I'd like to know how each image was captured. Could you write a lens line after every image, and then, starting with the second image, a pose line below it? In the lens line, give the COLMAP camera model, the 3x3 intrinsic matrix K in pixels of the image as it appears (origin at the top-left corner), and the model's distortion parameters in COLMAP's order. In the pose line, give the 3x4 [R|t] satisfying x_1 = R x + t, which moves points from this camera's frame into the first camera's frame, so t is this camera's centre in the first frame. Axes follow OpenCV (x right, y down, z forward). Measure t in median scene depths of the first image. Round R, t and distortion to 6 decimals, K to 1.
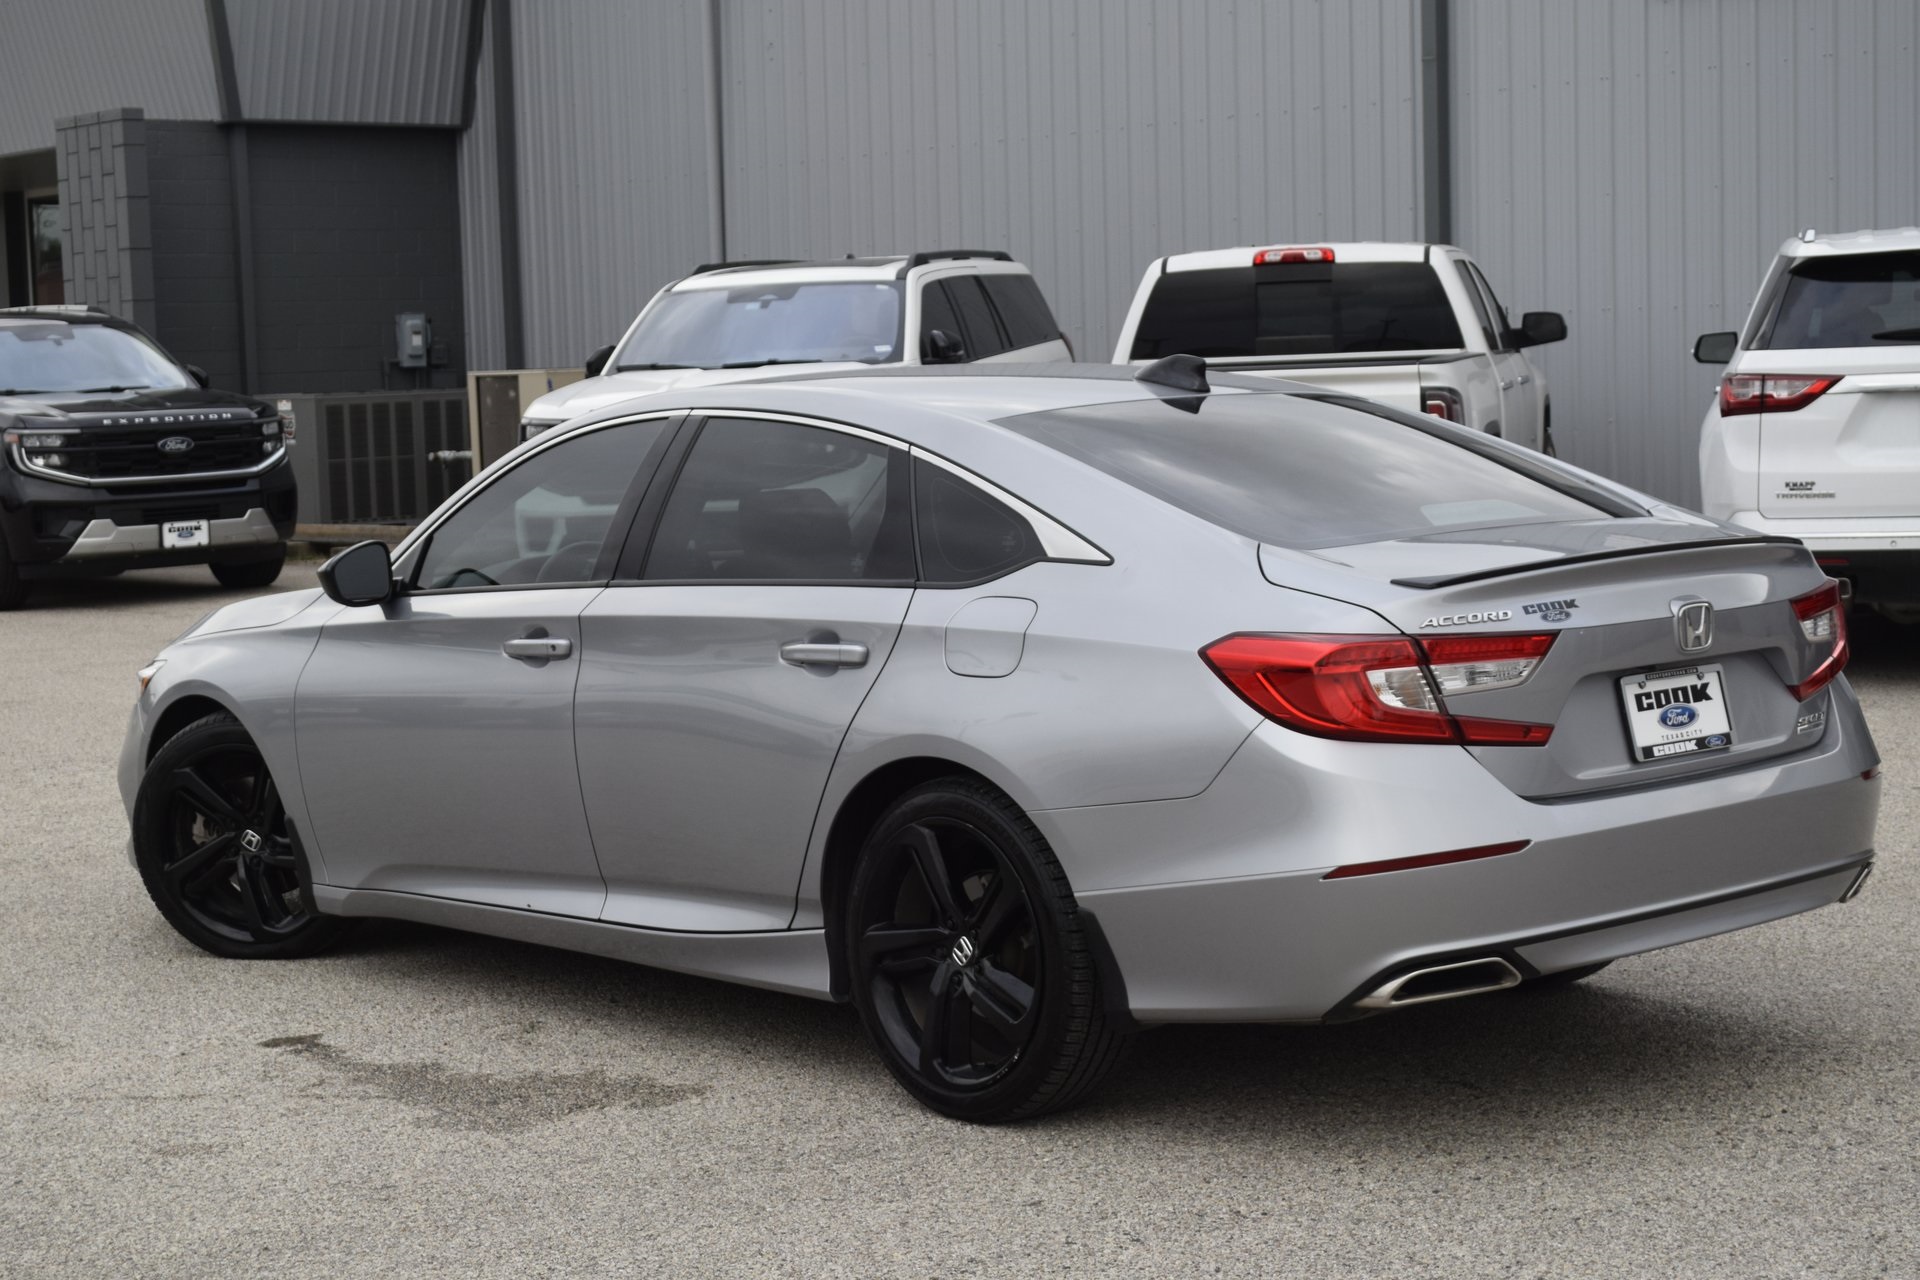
lens RADIAL K [[3201.1, 0, 964.7], [0, 3201.1, 640.3], [0, 0, 1]] dist [-0.054646, 0.000000]
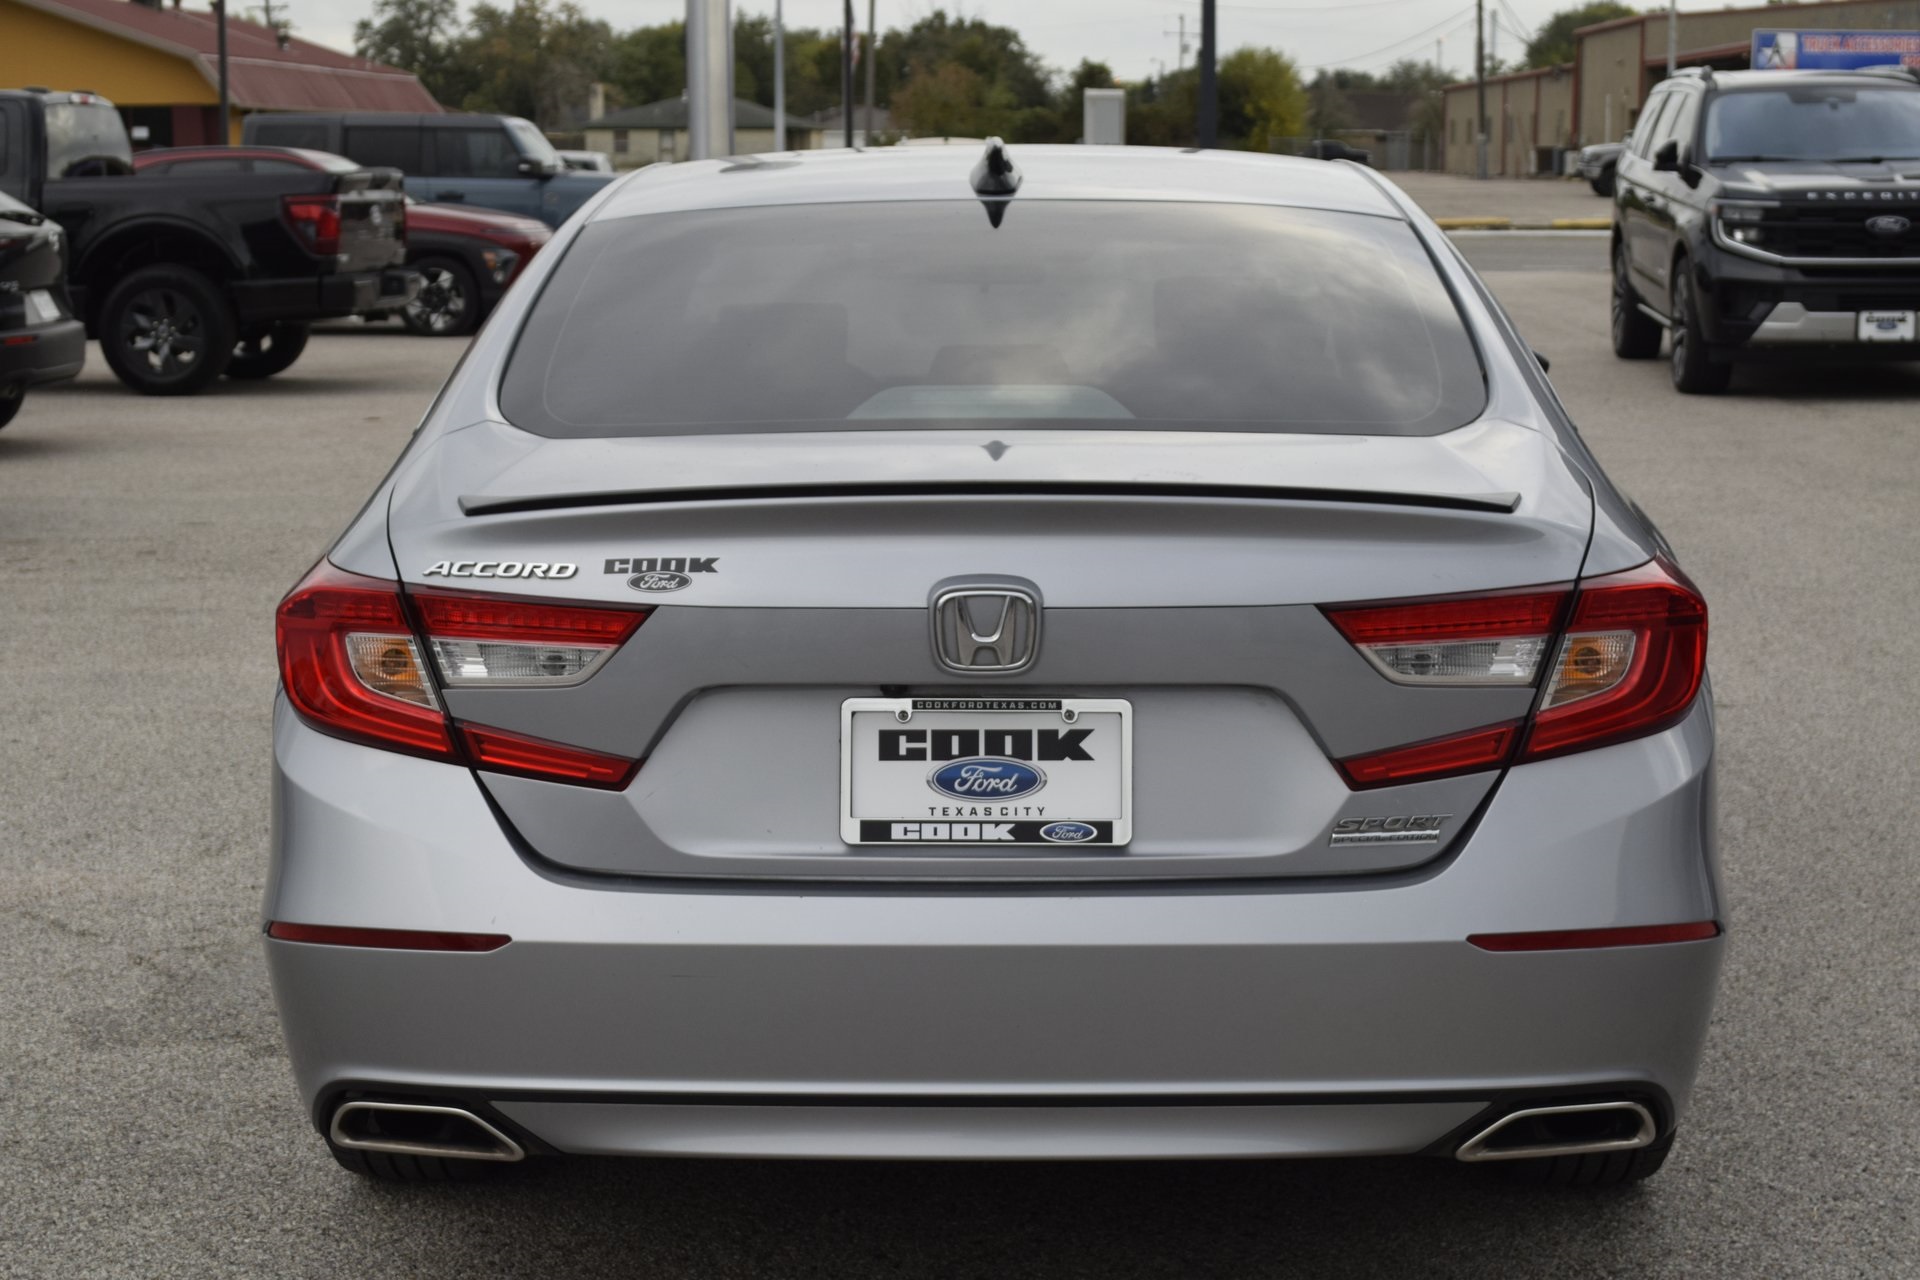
lens RADIAL K [[3201.1, 0, 960.9], [0, 3201.1, 649.2], [0, 0, 1]] dist [-0.054646, 0.000000]
pose [[0.718924, 0.130129, -0.682799, 0.608923], [-0.077645, 0.991206, 0.107153, -0.061039], [0.690738, -0.024019, 0.722706, 0.571730]]
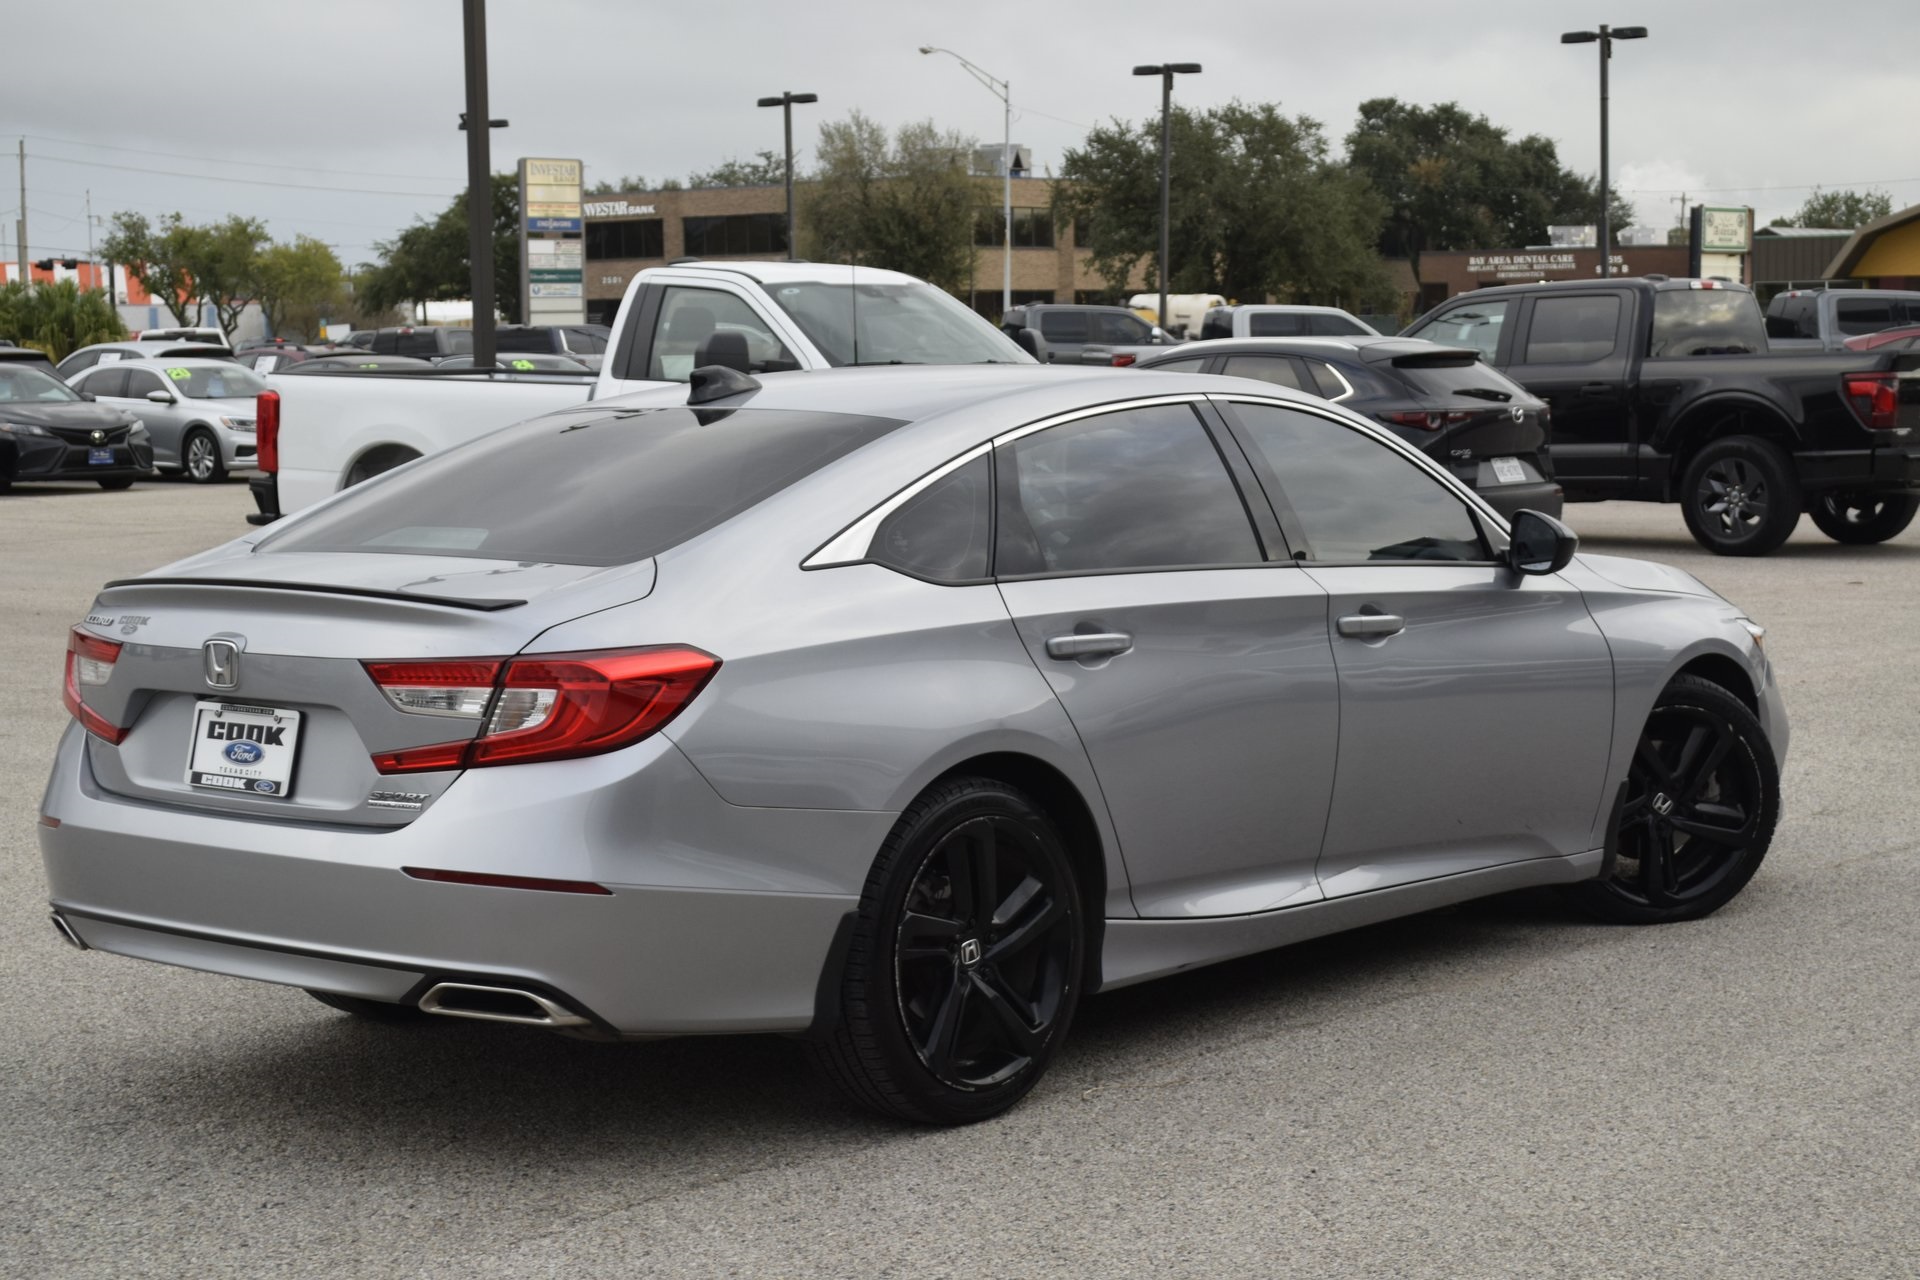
lens RADIAL K [[3201.1, 0, 964.6], [0, 3201.1, 634.3], [0, 0, 1]] dist [-0.054646, 0.000000]
pose [[0.139823, 0.113559, -0.983643, 1.216419], [-0.074558, 0.991789, 0.103901, -0.131480], [0.987366, 0.058810, 0.147142, 1.063827]]
